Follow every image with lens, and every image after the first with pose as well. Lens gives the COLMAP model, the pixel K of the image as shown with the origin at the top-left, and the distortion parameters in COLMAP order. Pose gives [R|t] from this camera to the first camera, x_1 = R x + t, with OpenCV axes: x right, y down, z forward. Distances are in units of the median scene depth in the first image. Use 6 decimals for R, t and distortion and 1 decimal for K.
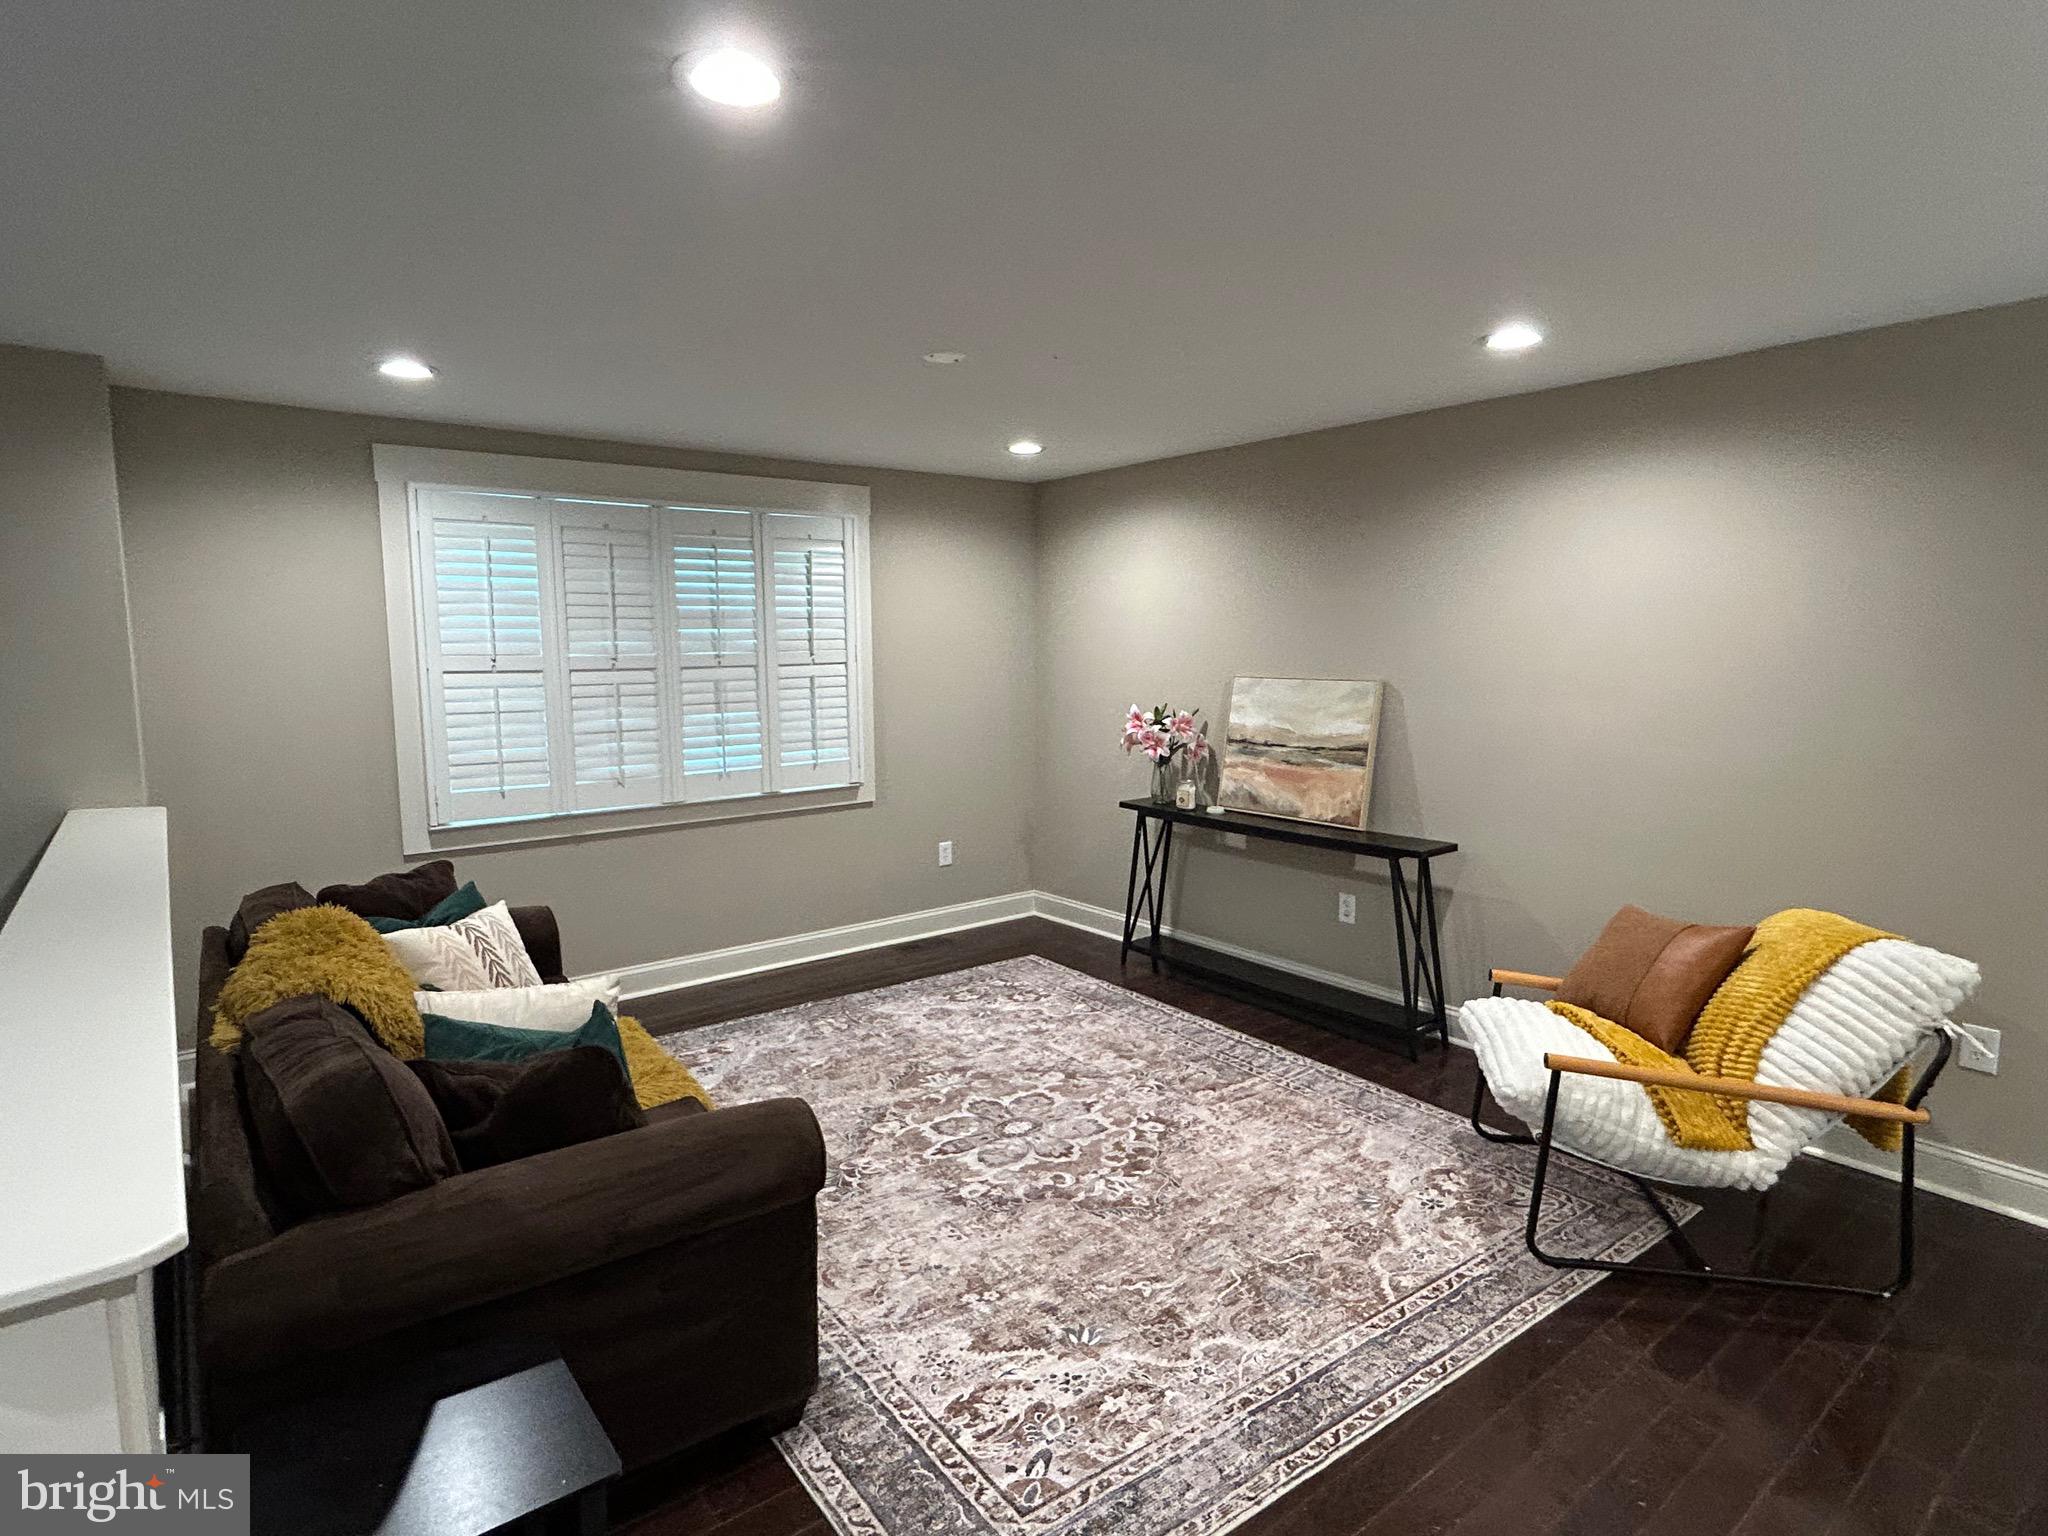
lens RADIAL K [[1102.3, 0, 1024.0], [0, 1102.3, 768.0], [0, 0, 1]] dist [-0.000780, -0.000578]
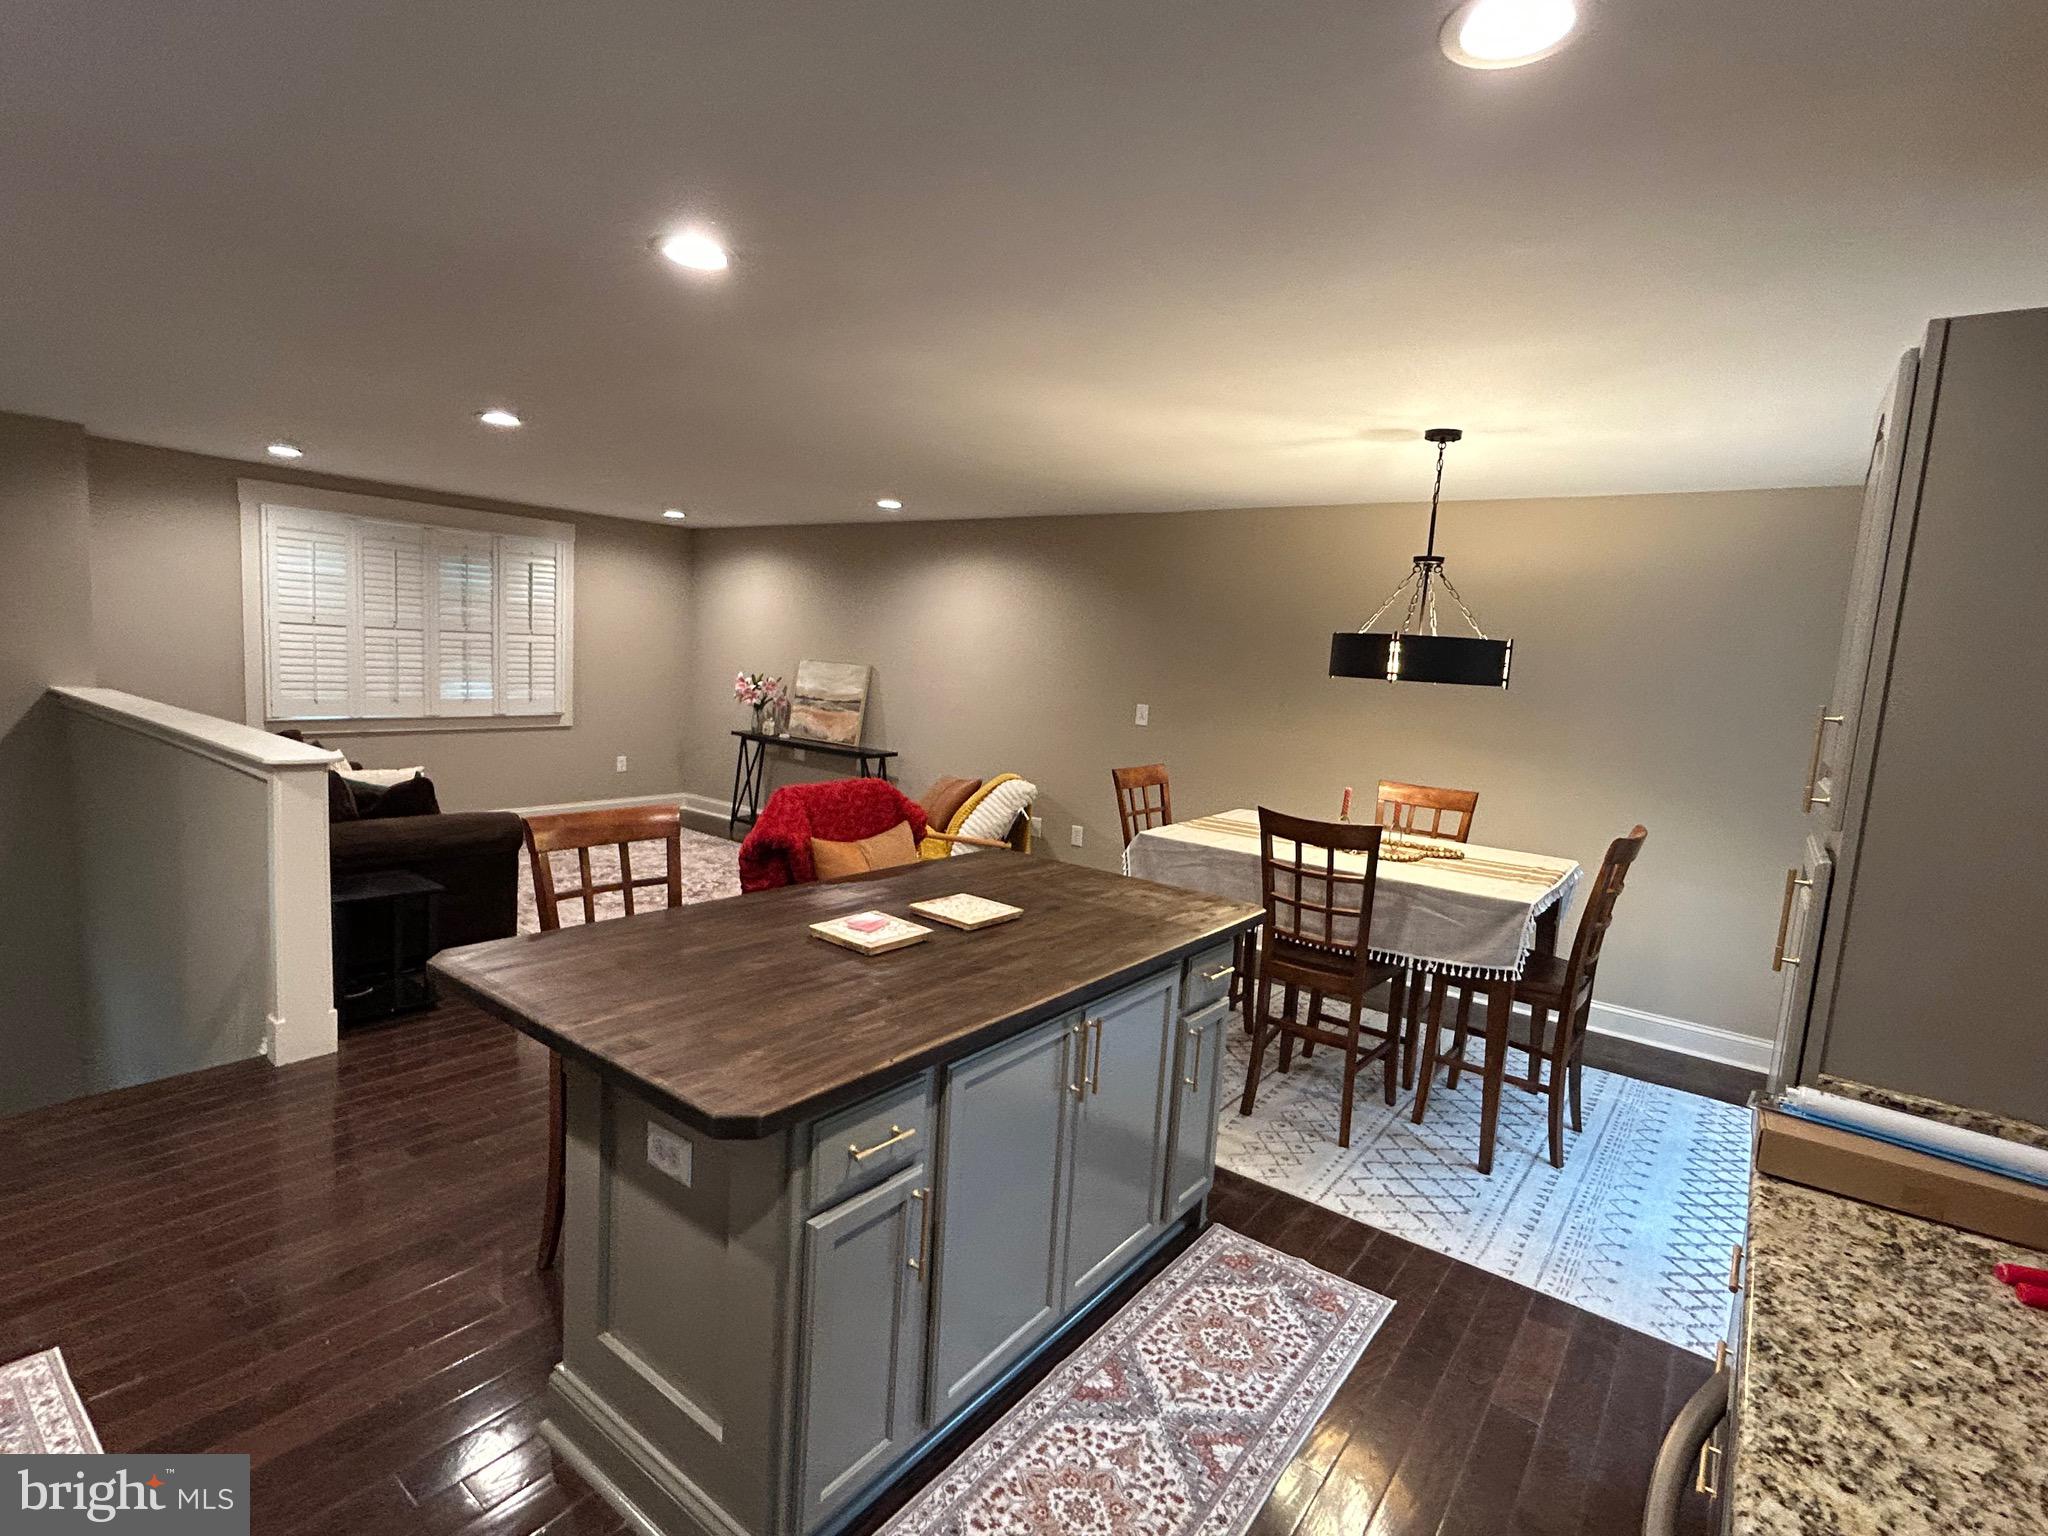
lens RADIAL K [[1003.7, 0, 1024.0], [0, 1003.7, 768.0], [0, 0, 1]] dist [0.001182, -0.000198]
pose [[0.964907, 0.035953, 0.260119, 0.128970], [-0.038286, 0.999259, 0.003905, 0.067392], [-0.259786, -0.013727, 0.965569, -0.606796]]
